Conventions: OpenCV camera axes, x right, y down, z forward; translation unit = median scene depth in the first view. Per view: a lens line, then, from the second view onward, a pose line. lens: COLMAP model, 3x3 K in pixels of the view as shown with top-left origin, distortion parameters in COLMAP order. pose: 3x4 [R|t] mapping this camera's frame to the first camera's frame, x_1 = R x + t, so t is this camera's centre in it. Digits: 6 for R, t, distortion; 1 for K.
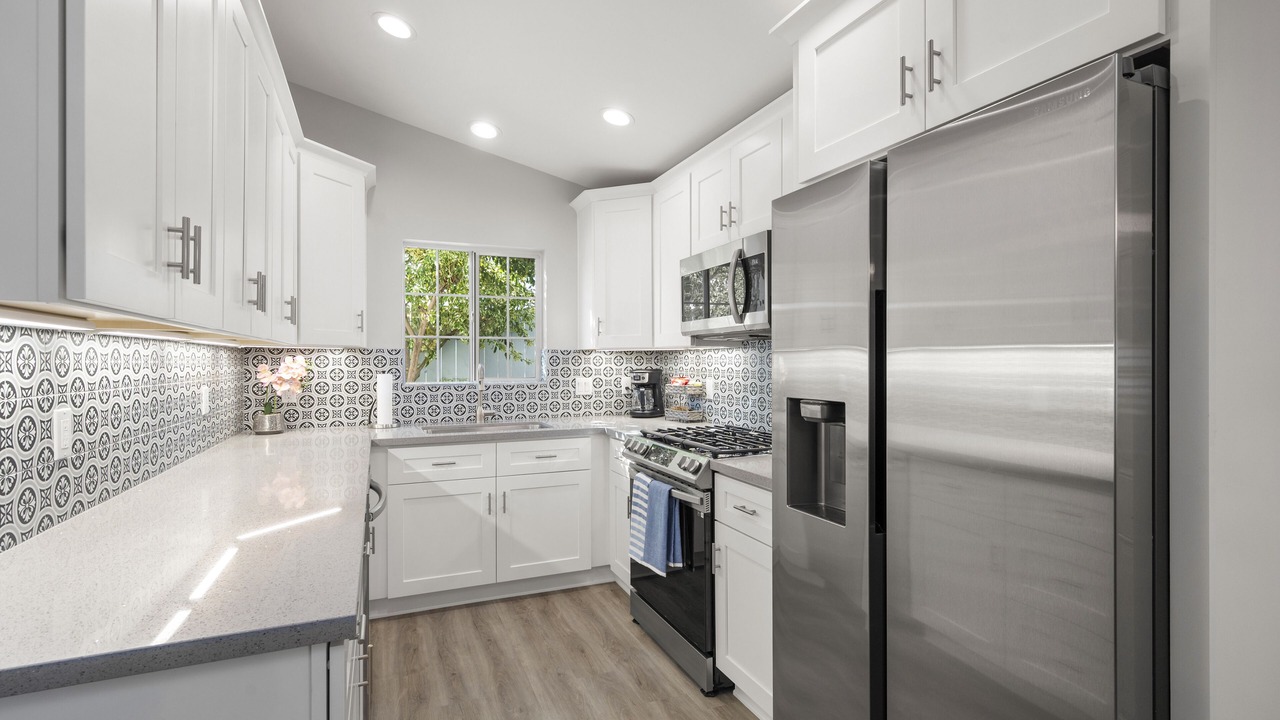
lens RADIAL K [[564.0, 0, 638.2], [0, 564.0, 356.0], [0, 0, 1]] dist [-0.004491, -0.000474]
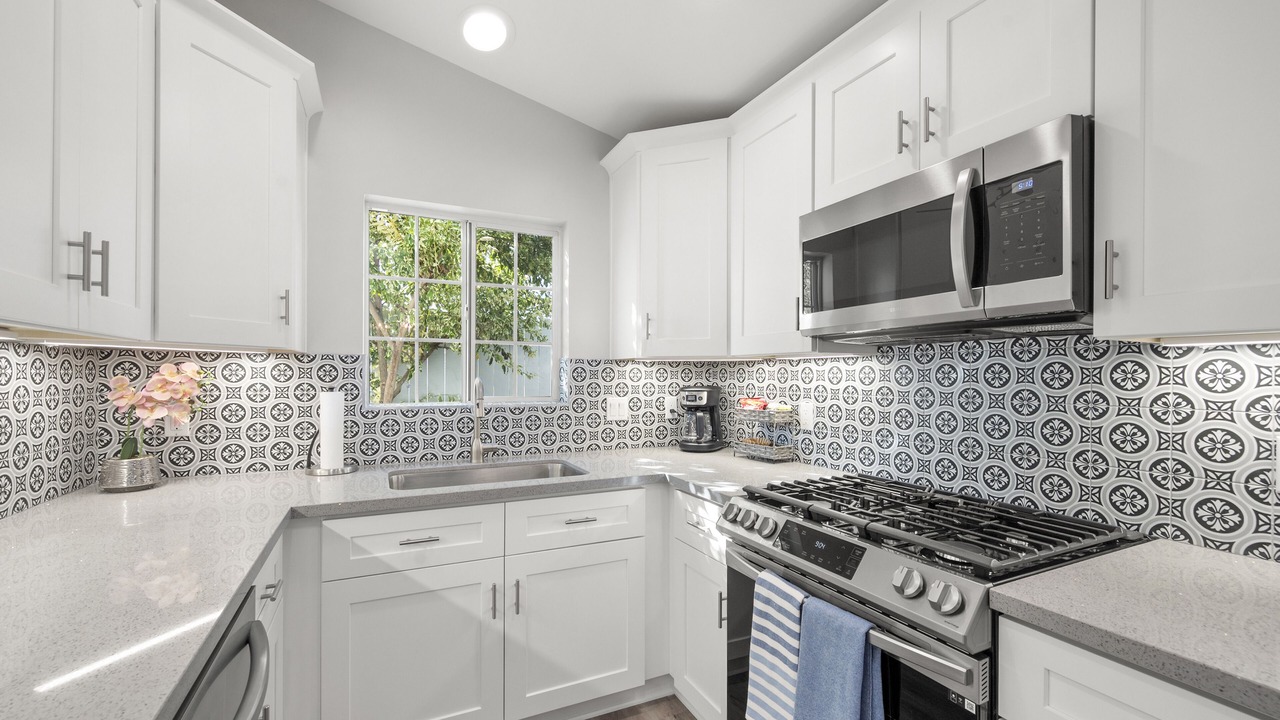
lens RADIAL K [[523.2, 0, 639.7], [0, 523.2, 376.1], [0, 0, 1]] dist [0.002352, 0.000731]
pose [[0.999181, 0.007119, 0.039825, -0.114478], [-0.007511, 0.999925, 0.009709, 0.004694], [-0.039753, -0.010000, 0.999159, 0.374160]]
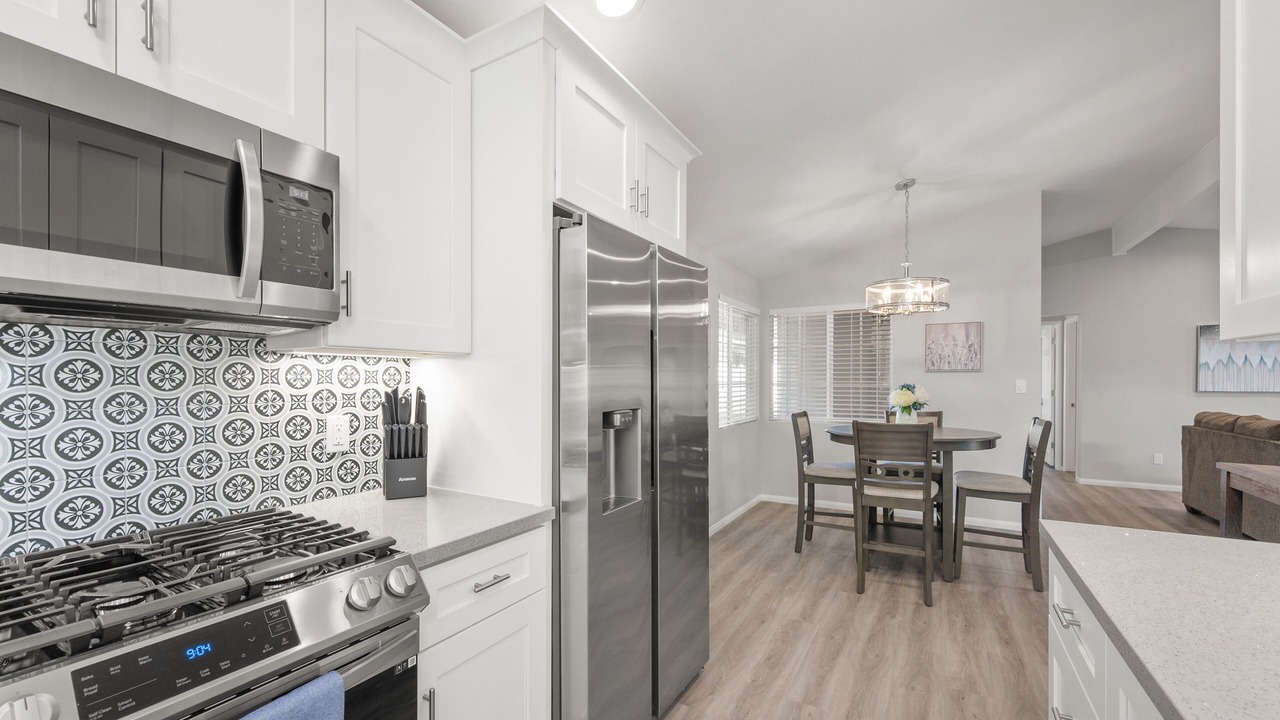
lens RADIAL K [[523.2, 0, 622.1], [0, 523.2, 380.5], [0, 0, 1]] dist [0.002352, 0.000731]
pose [[-0.565150, -0.000647, 0.824988, -0.267919], [-0.006853, 0.999969, -0.003911, 0.008407], [-0.824960, -0.007864, -0.565137, 0.723256]]
